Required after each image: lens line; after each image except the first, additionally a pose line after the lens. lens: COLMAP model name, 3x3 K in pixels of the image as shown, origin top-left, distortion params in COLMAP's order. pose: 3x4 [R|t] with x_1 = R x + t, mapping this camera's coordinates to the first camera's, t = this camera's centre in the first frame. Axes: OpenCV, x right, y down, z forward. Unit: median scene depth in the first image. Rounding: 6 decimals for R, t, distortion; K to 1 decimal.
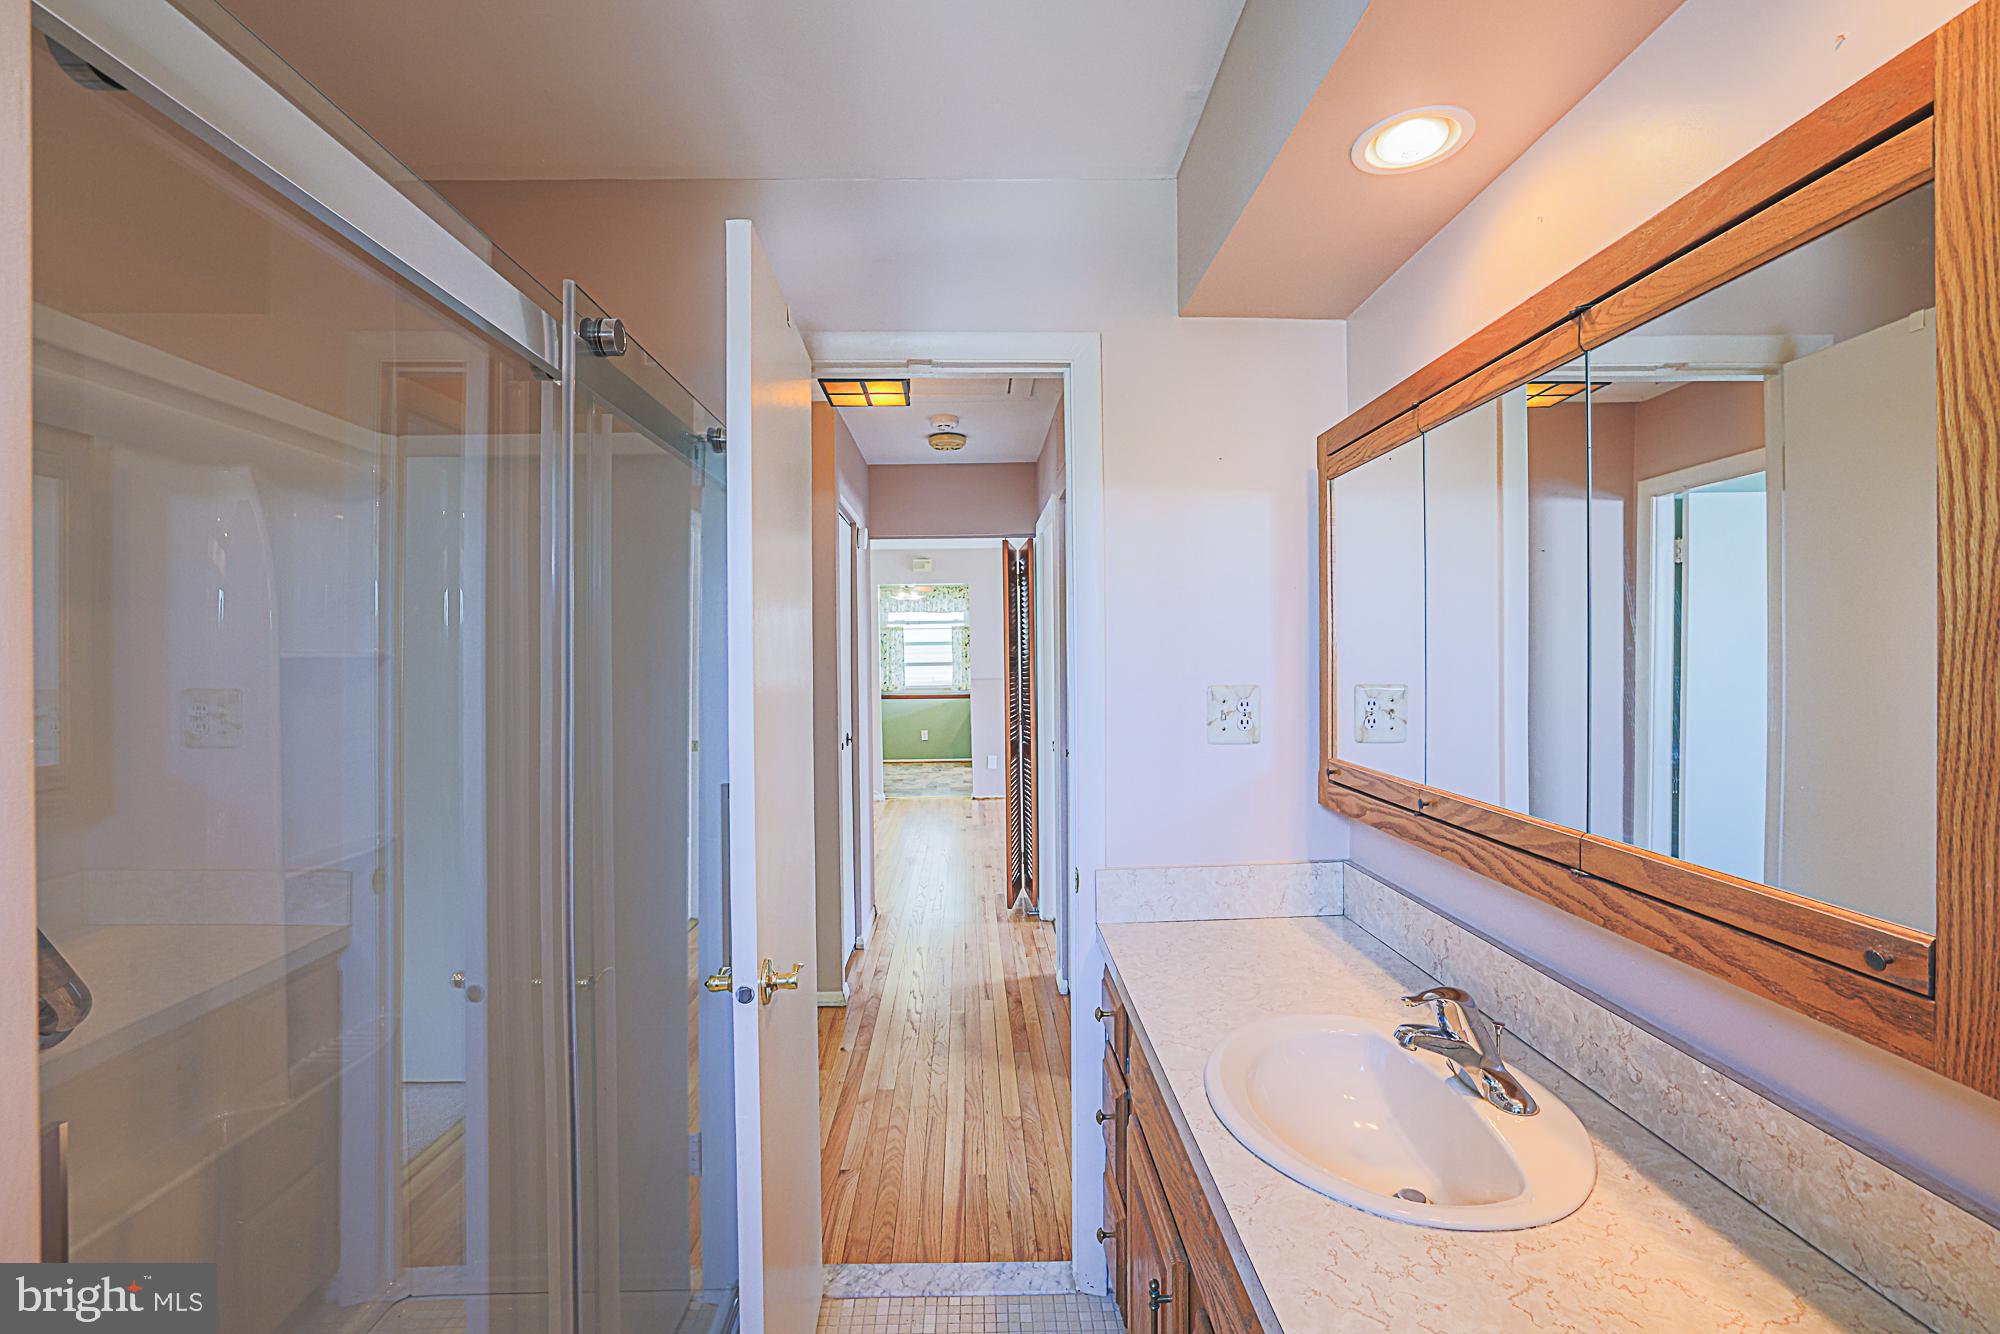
lens RADIAL K [[871.3, 0, 992.1], [0, 871.3, 667.3], [0, 0, 1]] dist [-0.013808, 0.000339]
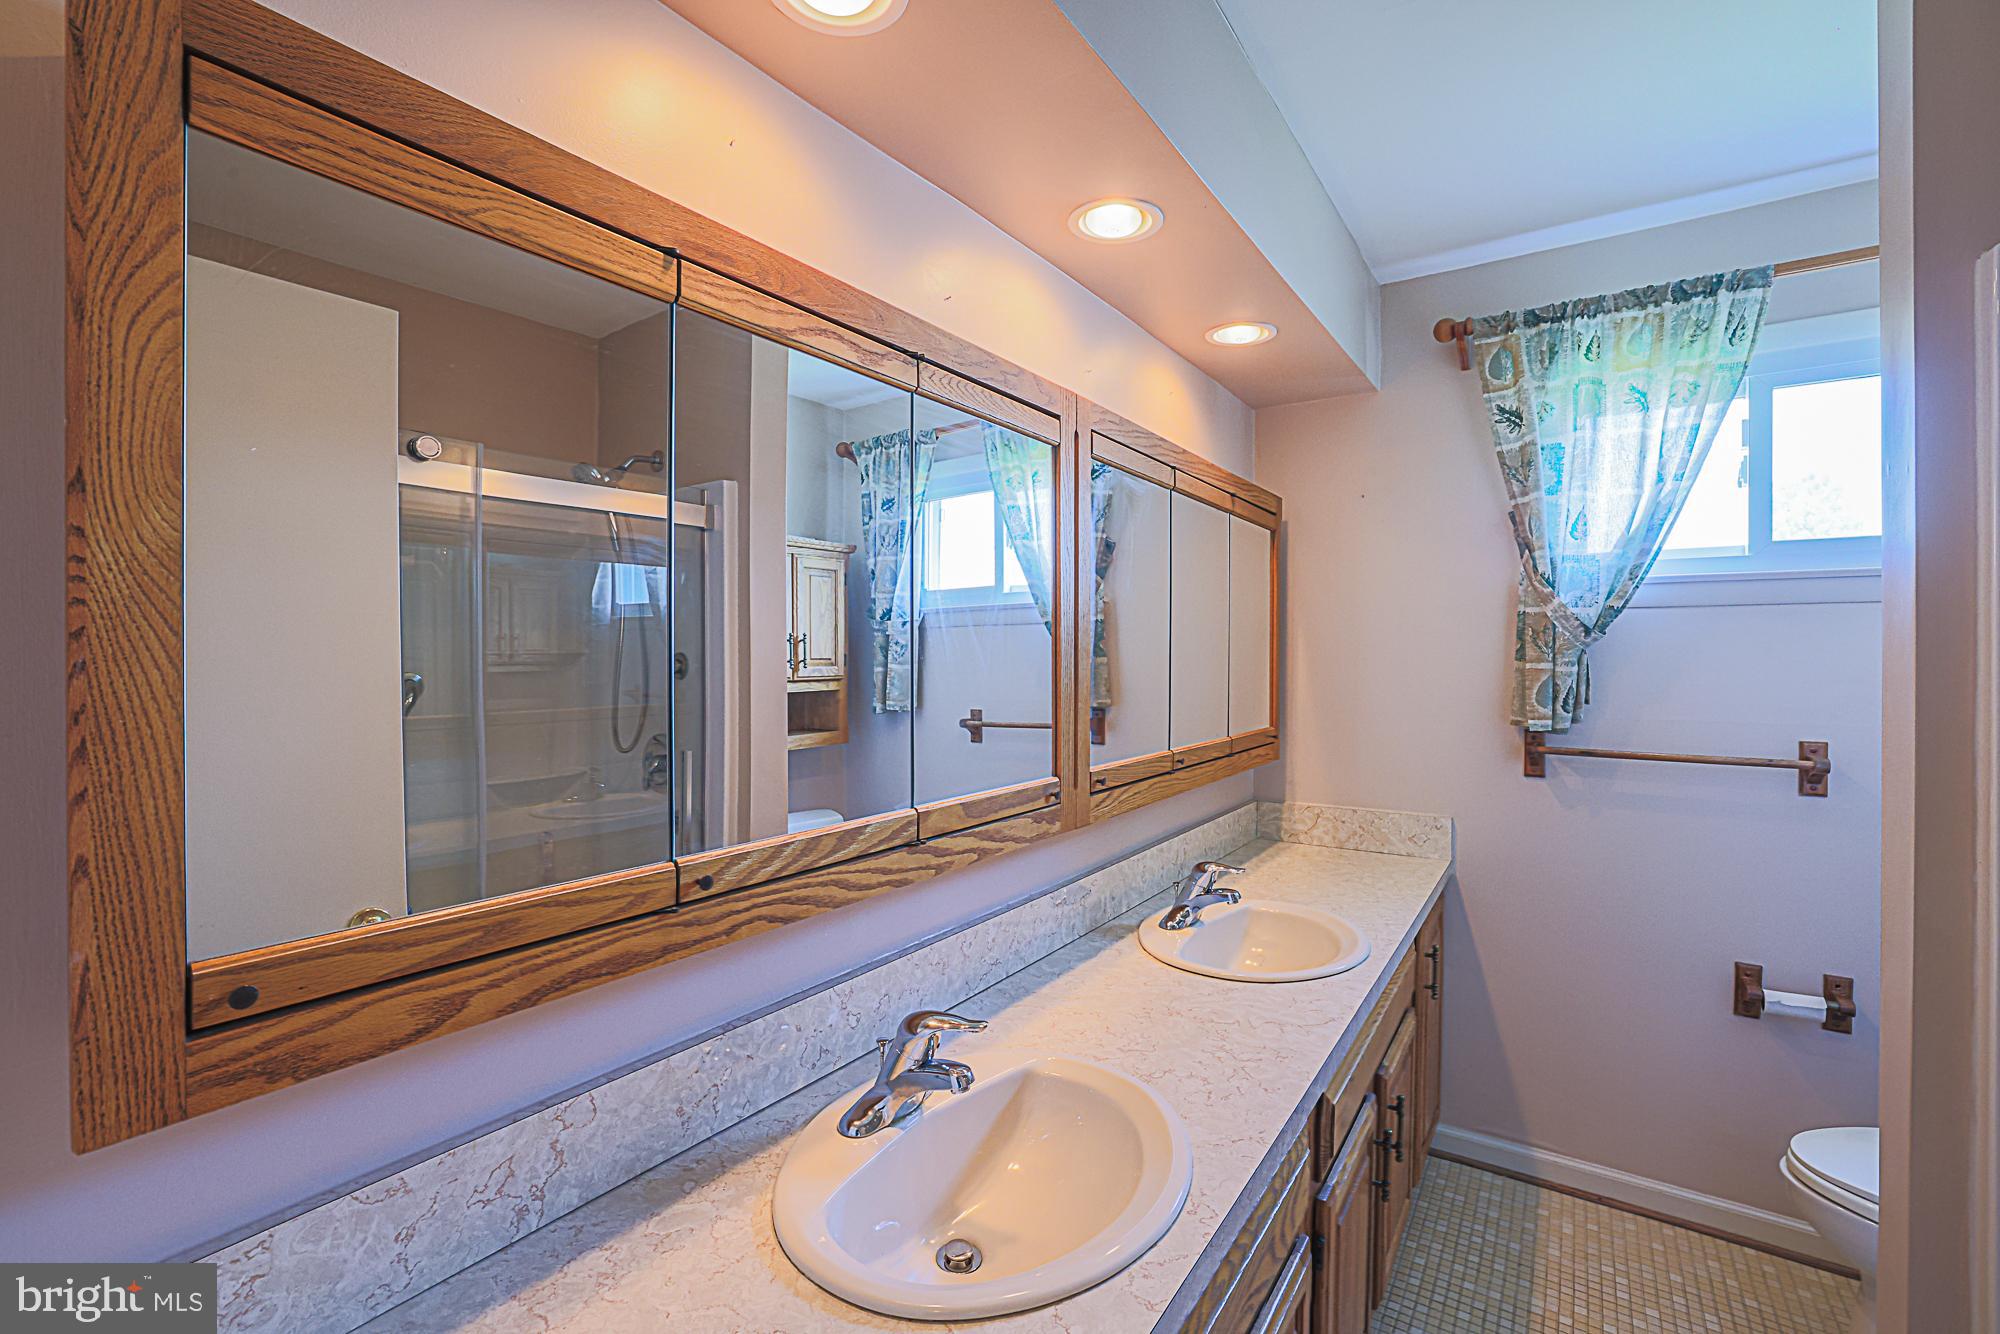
lens RADIAL K [[871.3, 0, 992.1], [0, 871.3, 667.3], [0, 0, 1]] dist [-0.013808, 0.000339]
pose [[-0.809968, -0.002308, 0.586469, -0.074742], [0.013208, 0.999667, 0.022177, -0.019435], [-0.586325, 0.025709, -0.809668, 1.693253]]
